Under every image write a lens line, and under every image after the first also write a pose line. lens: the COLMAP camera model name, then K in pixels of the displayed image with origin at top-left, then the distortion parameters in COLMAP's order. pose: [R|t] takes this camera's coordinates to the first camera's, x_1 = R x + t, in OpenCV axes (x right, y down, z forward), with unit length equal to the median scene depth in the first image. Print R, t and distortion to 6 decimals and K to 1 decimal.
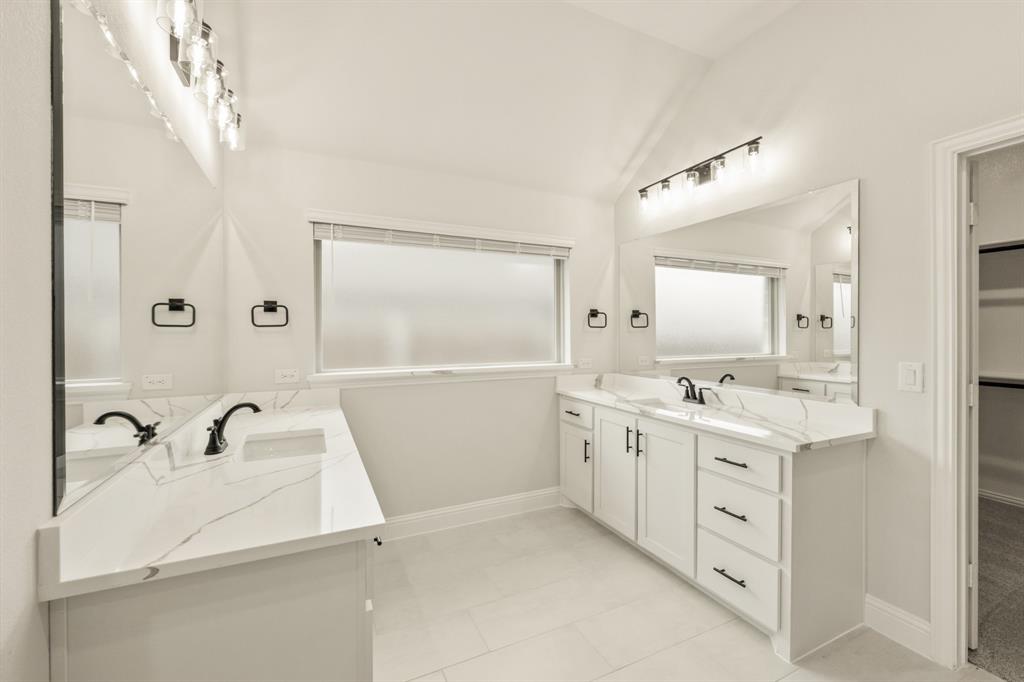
lens RADIAL K [[417.7, 0, 512.0], [0, 417.7, 341.0], [0, 0, 1]] dist [-0.000729, -0.000079]
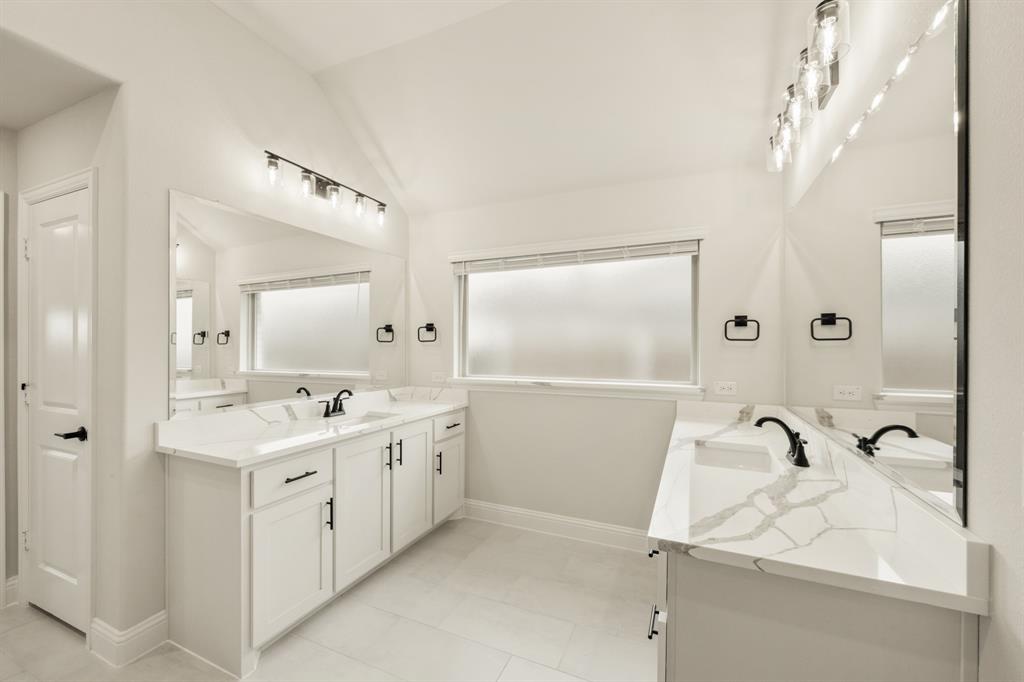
lens RADIAL K [[407.2, 0, 508.9], [0, 407.2, 351.5], [0, 0, 1]] dist [-0.001012, -0.000204]
pose [[0.651965, 0.014037, -0.758119, 0.584480], [-0.018772, 0.999821, 0.002369, -0.008403], [0.758016, 0.012687, 0.652112, 0.272739]]
